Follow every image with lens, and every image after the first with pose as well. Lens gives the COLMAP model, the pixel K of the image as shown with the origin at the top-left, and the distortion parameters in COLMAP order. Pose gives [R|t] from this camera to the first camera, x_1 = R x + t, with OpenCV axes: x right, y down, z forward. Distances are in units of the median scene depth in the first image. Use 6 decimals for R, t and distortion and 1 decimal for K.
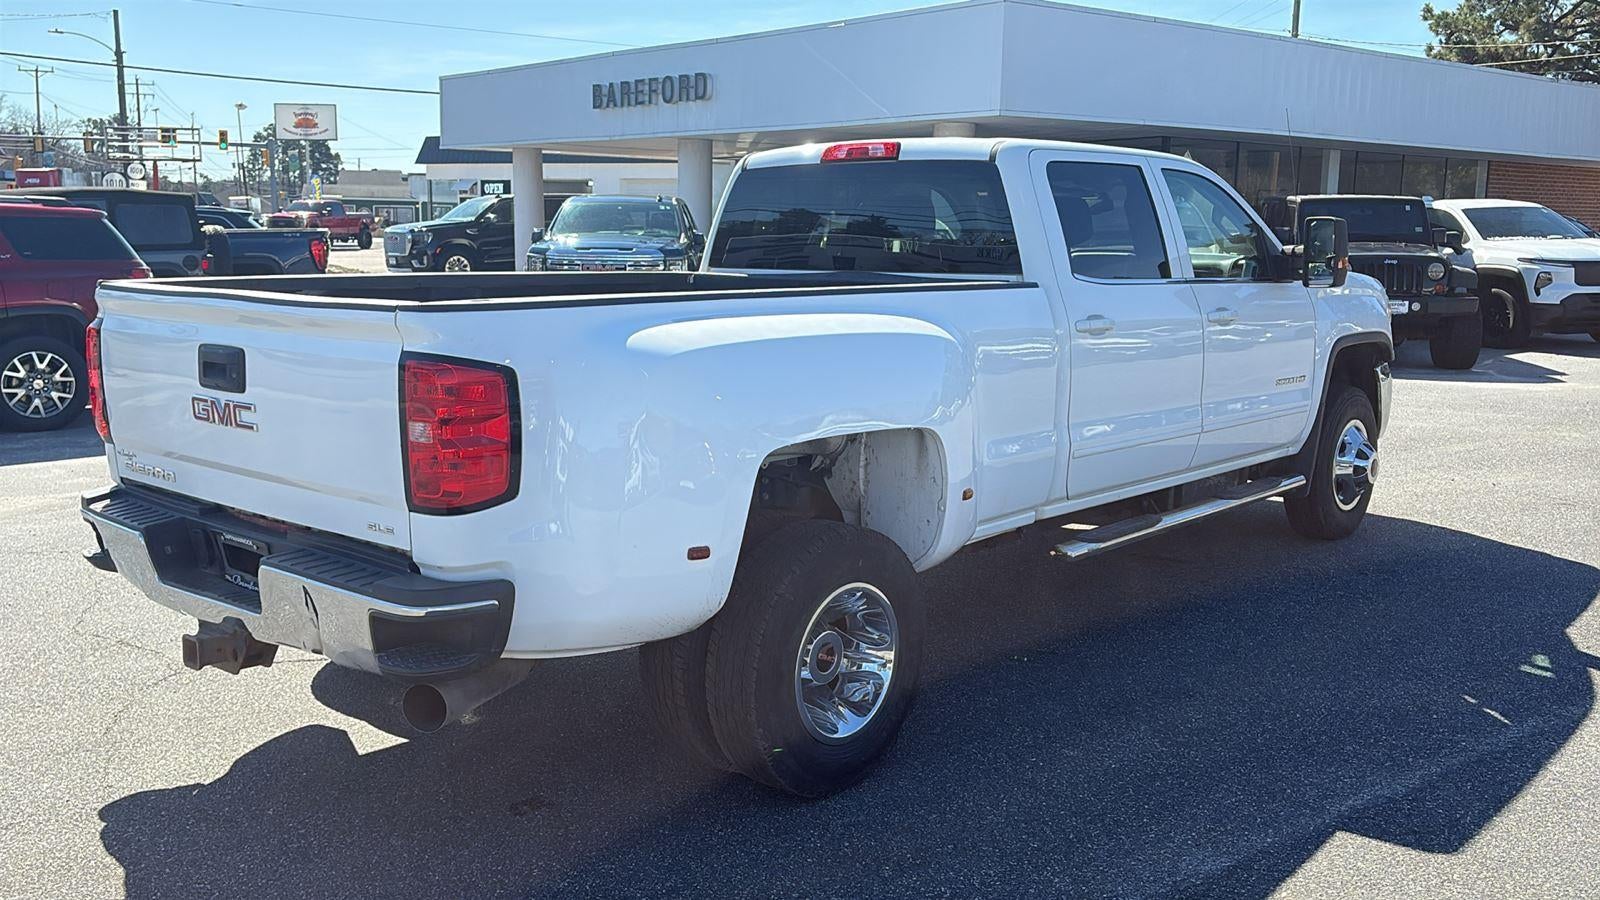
lens RADIAL K [[1487.2, 0, 801.9], [0, 1487.2, 452.2], [0, 0, 1]] dist [0.034485, 0.000000]
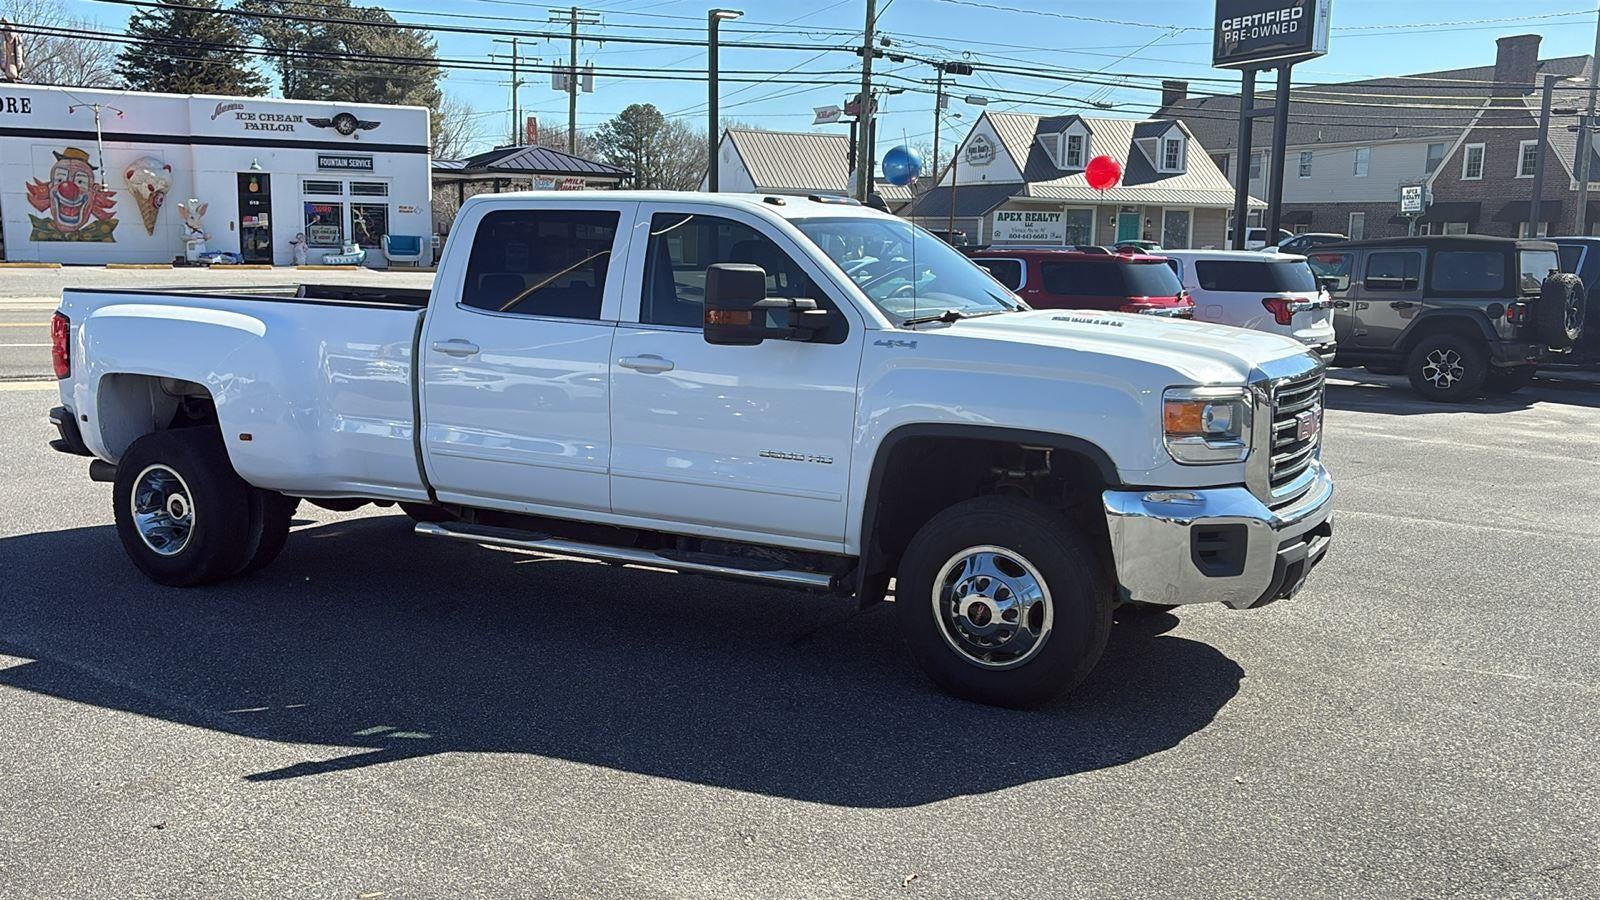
lens RADIAL K [[1487.2, 0, 757.4], [0, 1487.2, 493.6], [0, 0, 1]] dist [0.034485, 0.000000]
pose [[0.197758, 0.157726, -0.967478, 1.004061], [-0.163969, 0.978387, 0.125988, -0.114134], [0.966440, 0.133721, 0.219346, 0.702379]]
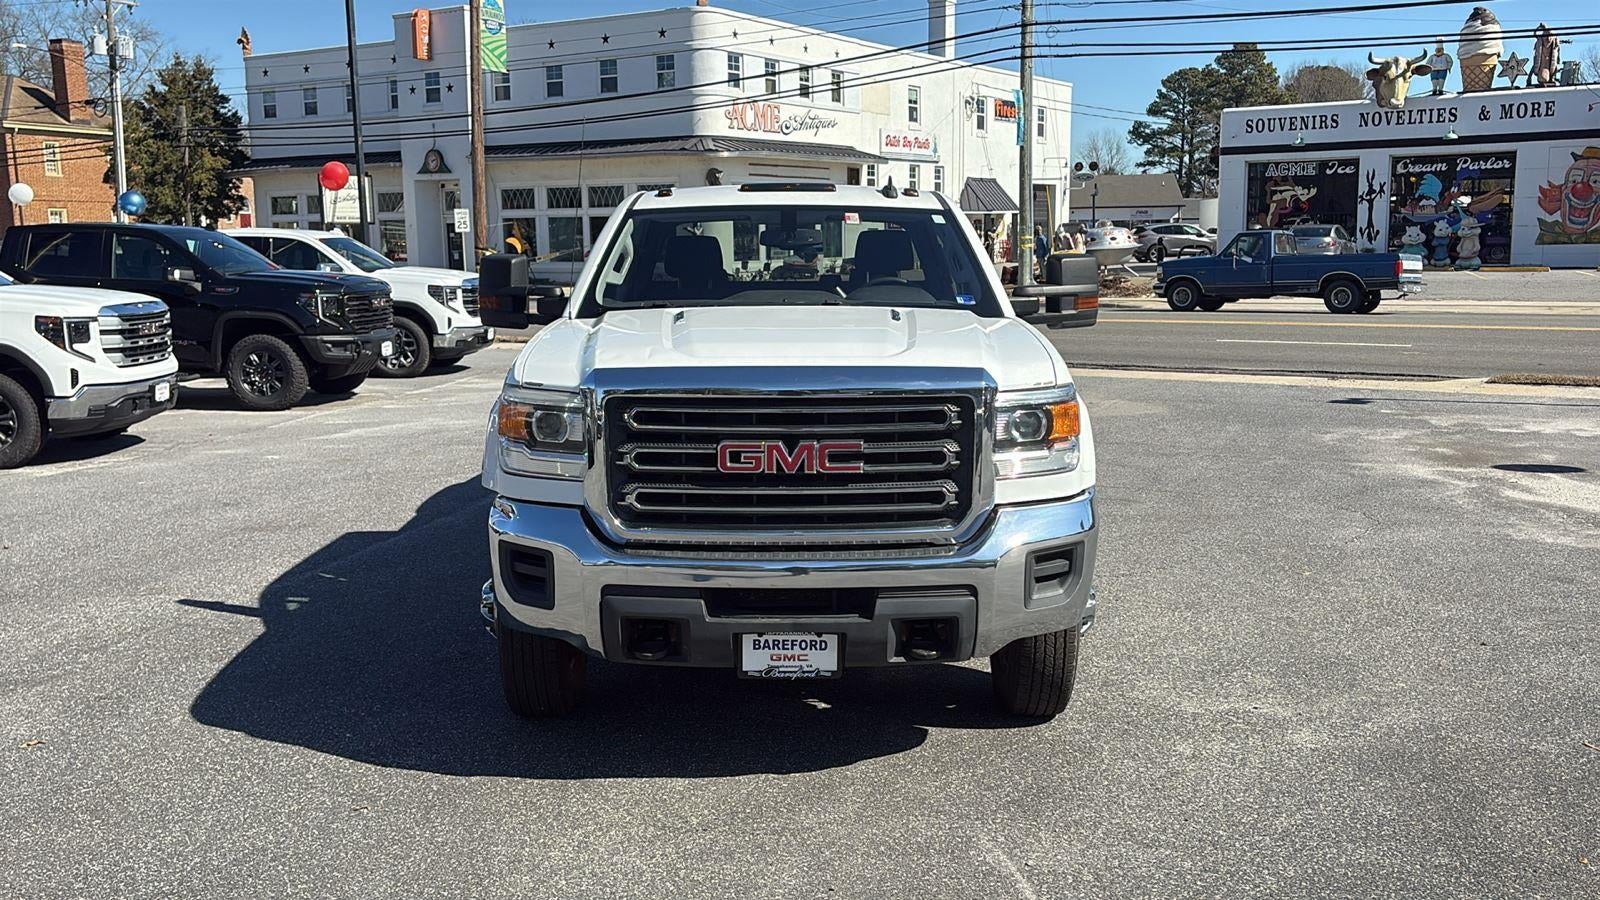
lens RADIAL K [[1487.2, 0, 768.5], [0, 1487.2, 453.9], [0, 0, 1]] dist [0.034485, 0.000000]
pose [[-0.745773, 0.091384, -0.659903, 0.716713], [-0.100089, 0.963935, 0.246600, -0.237582], [0.658639, 0.249957, -0.709730, 1.512250]]
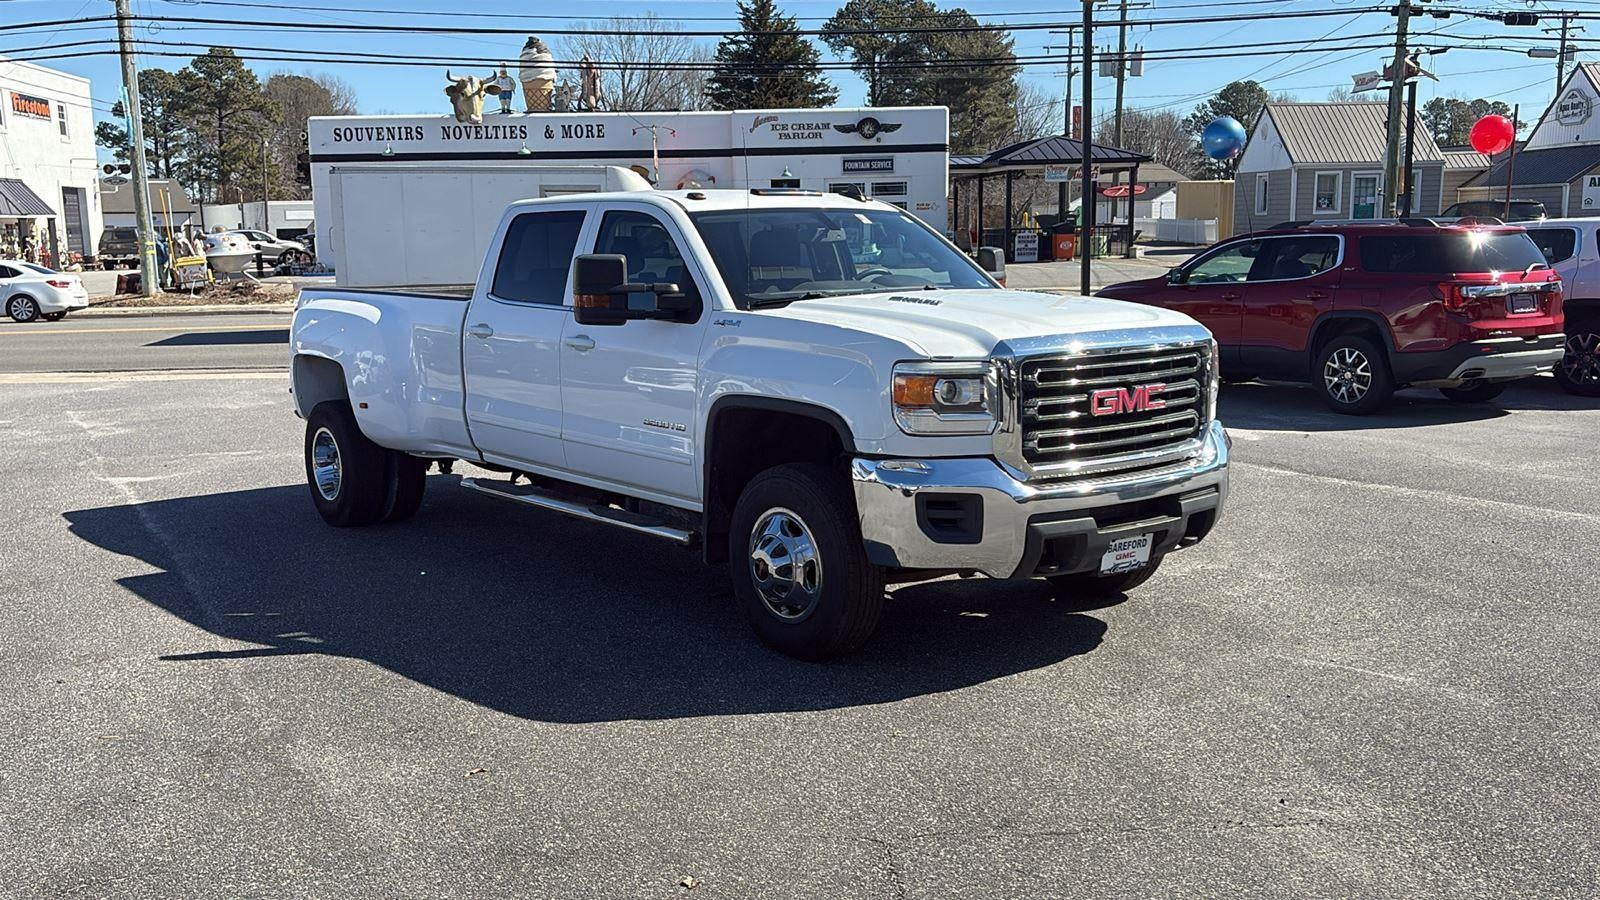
lens RADIAL K [[1487.2, 0, 741.9], [0, 1487.2, 464.1], [0, 0, 1]] dist [0.034485, 0.000000]
pose [[-0.207423, 0.144083, -0.967582, 1.085717], [-0.132261, 0.975882, 0.173672, -0.170421], [0.969269, 0.163997, -0.183364, 1.079476]]
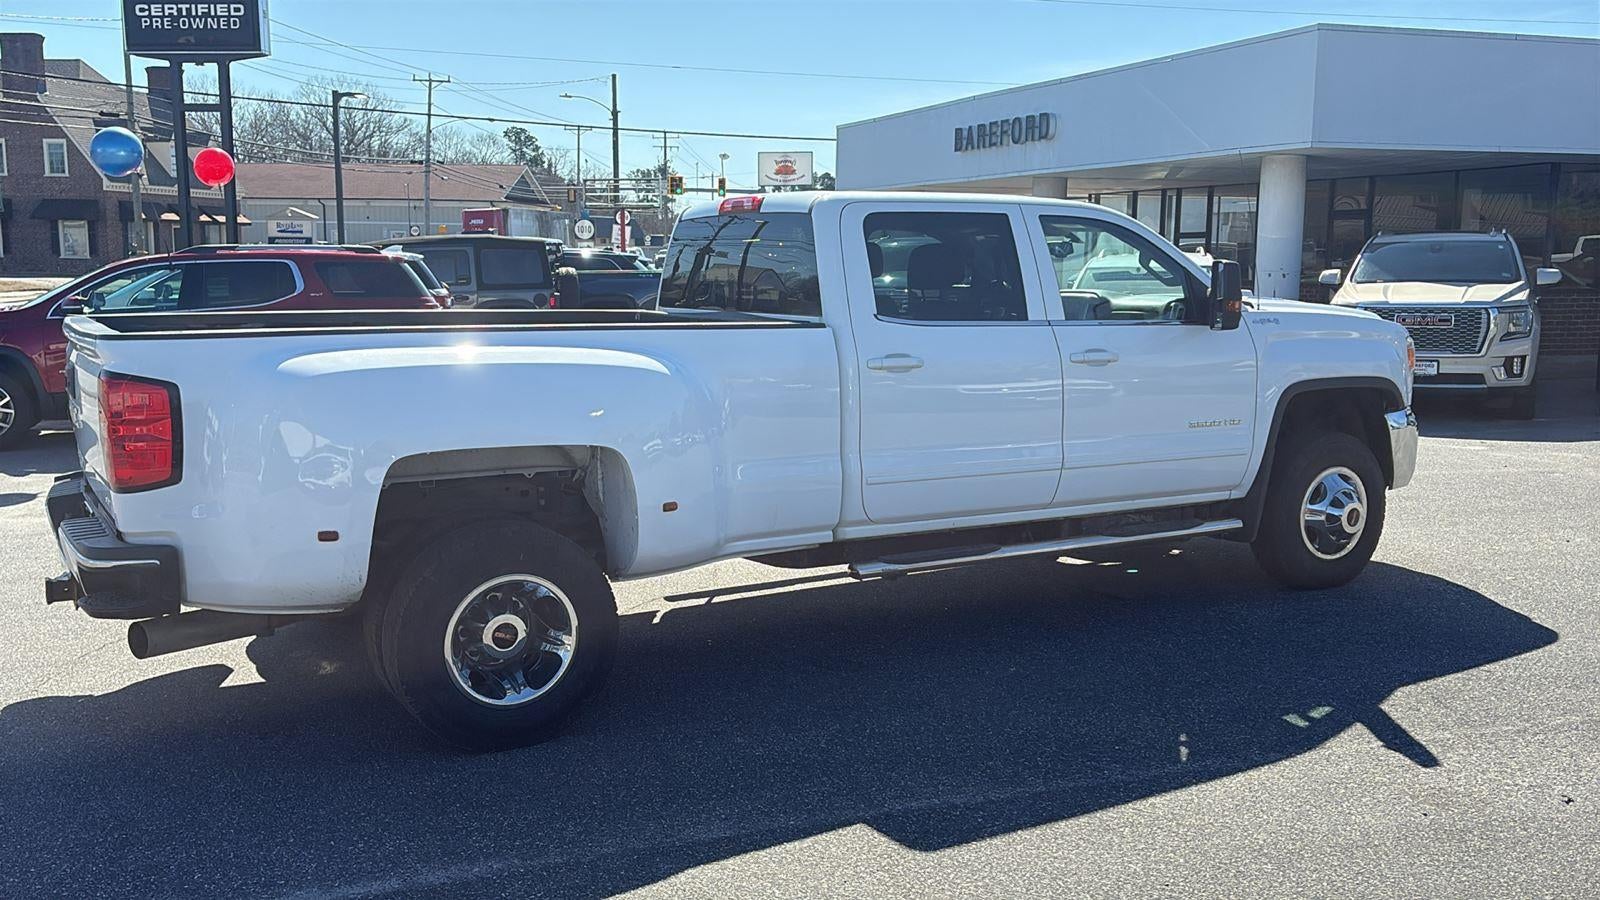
lens RADIAL K [[1487.2, 0, 803.3], [0, 1487.2, 475.1], [0, 0, 1]] dist [0.034485, 0.000000]
pose [[0.944002, 0.041966, -0.327259, 0.347439], [-0.044799, 0.998995, -0.001121, 0.000232], [0.326883, 0.015719, 0.944934, -0.026926]]
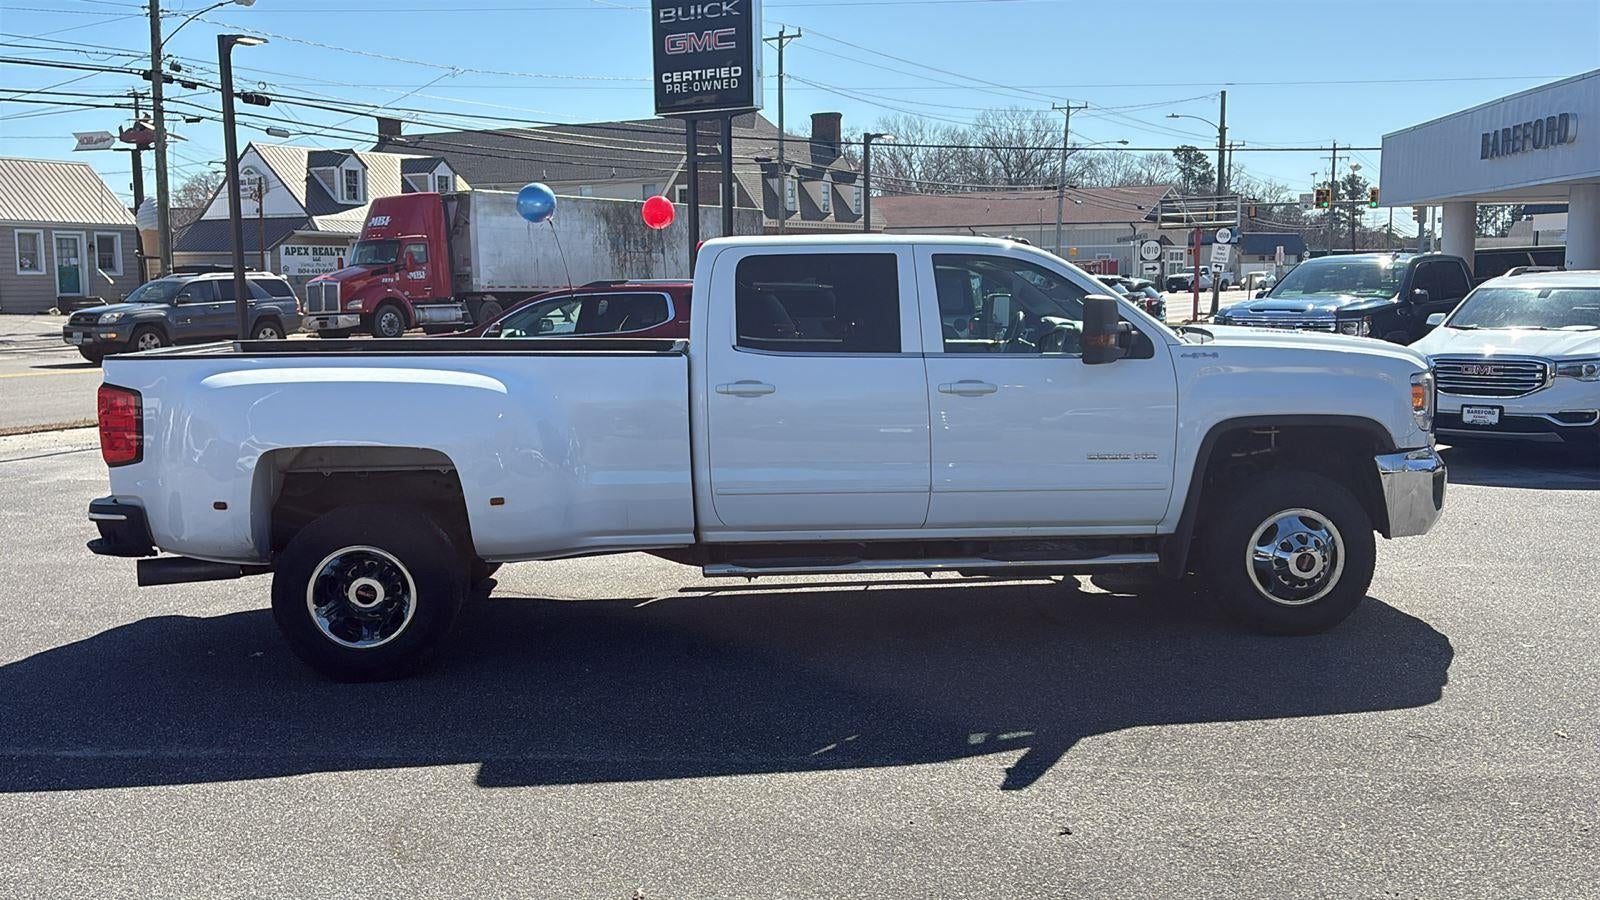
lens RADIAL K [[1487.2, 0, 793.7], [0, 1487.2, 474.4], [0, 0, 1]] dist [0.034485, 0.000000]
pose [[0.700005, 0.078572, -0.709802, 0.776496], [-0.093699, 0.995442, 0.017785, -0.028867], [0.707964, 0.054058, 0.704176, 0.125490]]
